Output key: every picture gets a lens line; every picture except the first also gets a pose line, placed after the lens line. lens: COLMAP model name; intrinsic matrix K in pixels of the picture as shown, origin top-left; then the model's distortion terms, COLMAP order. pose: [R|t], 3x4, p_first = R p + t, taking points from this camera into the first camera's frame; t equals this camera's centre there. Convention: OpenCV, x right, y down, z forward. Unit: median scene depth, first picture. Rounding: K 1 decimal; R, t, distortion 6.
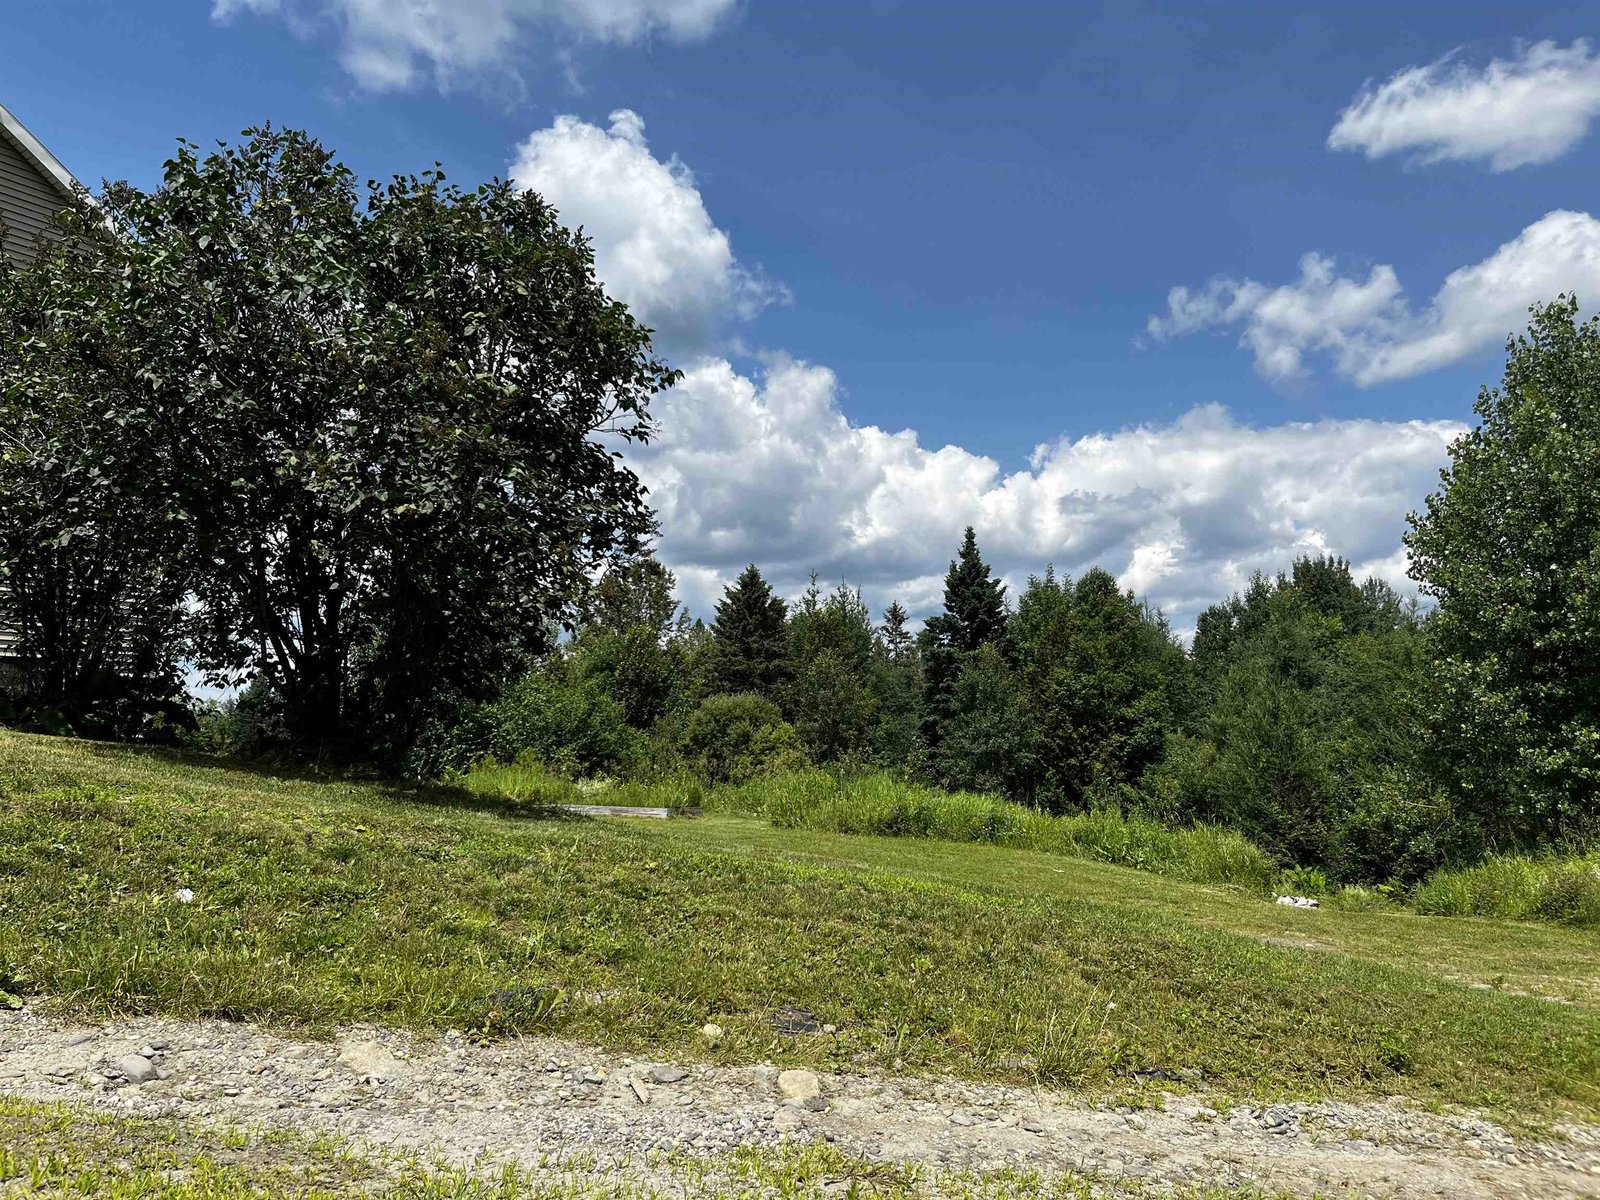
lens RADIAL K [[1210.0, 0, 805.5], [0, 1210.0, 595.5], [0, 0, 1]] dist [0.058548, -0.080824]
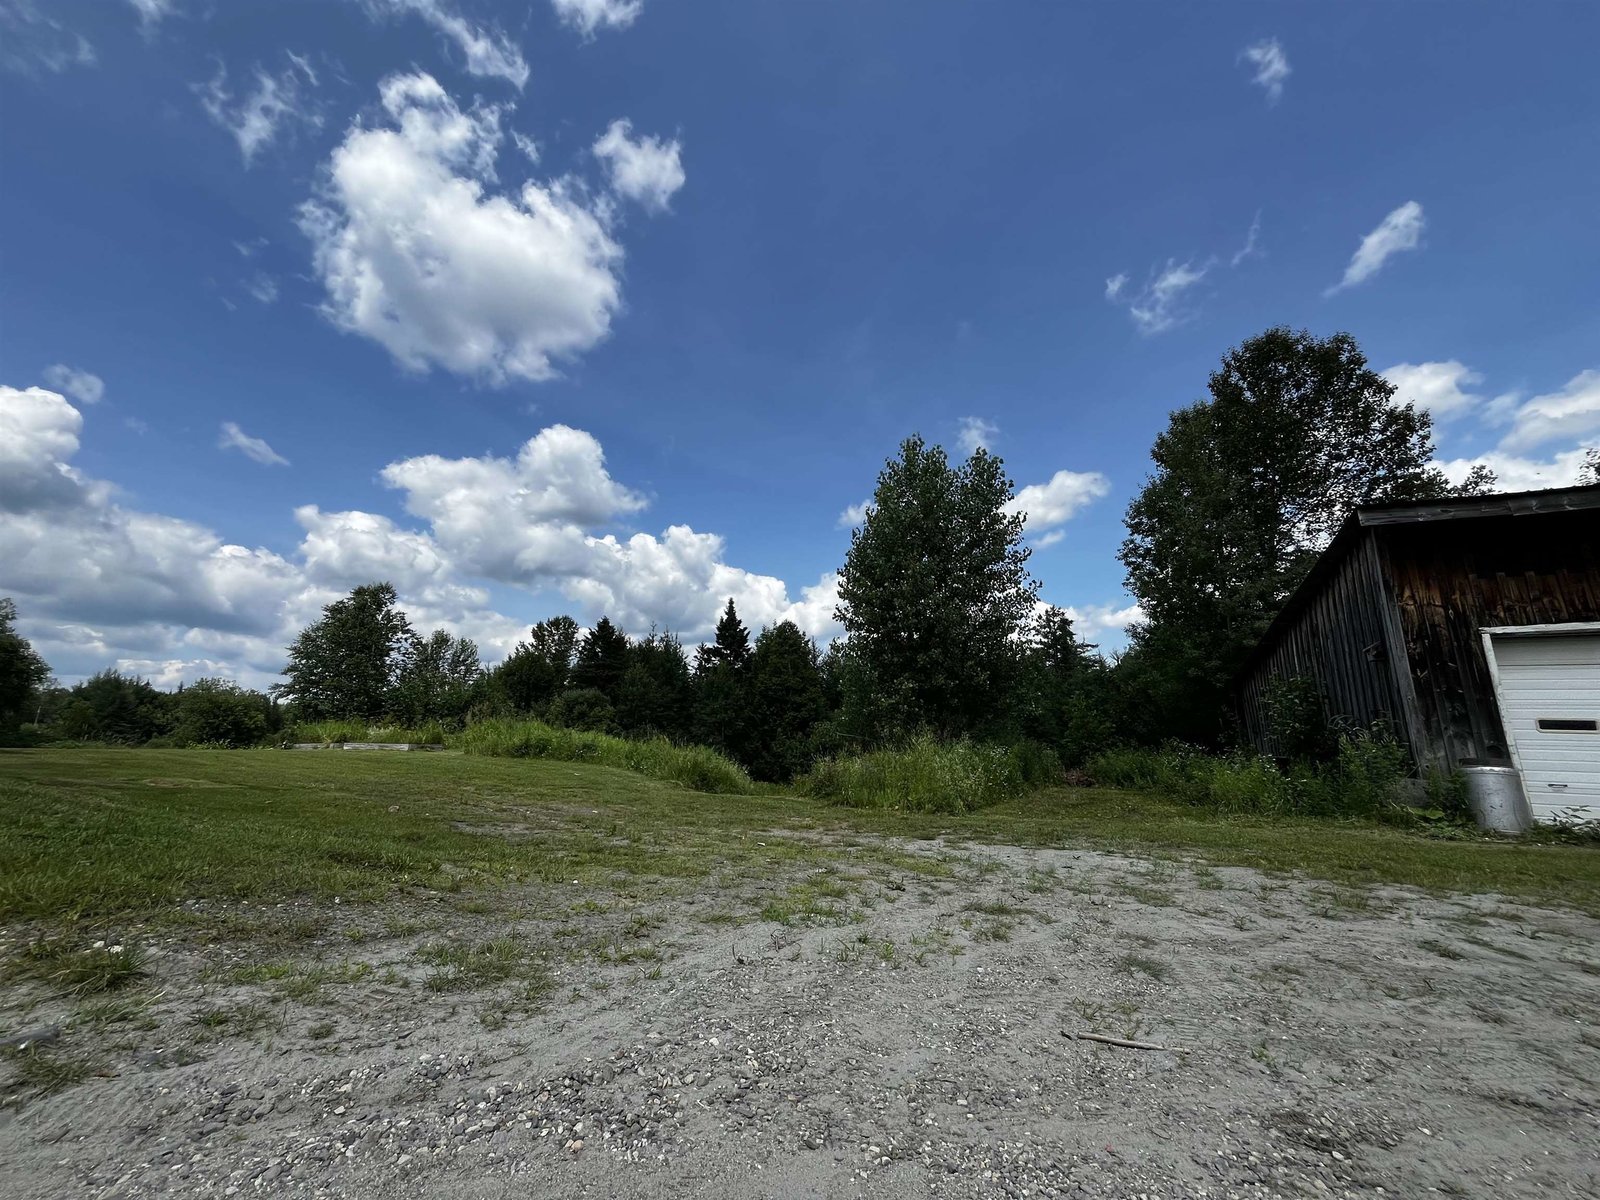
lens RADIAL K [[647.6, 0, 800.0], [0, 647.6, 600.0], [0, 0, 1]] dist [-0.000996, 0.000121]
pose [[0.990686, 0.026222, 0.133617, 0.884486], [-0.015822, 0.996803, -0.078310, 0.163450], [-0.135243, 0.075467, 0.987934, 0.338452]]
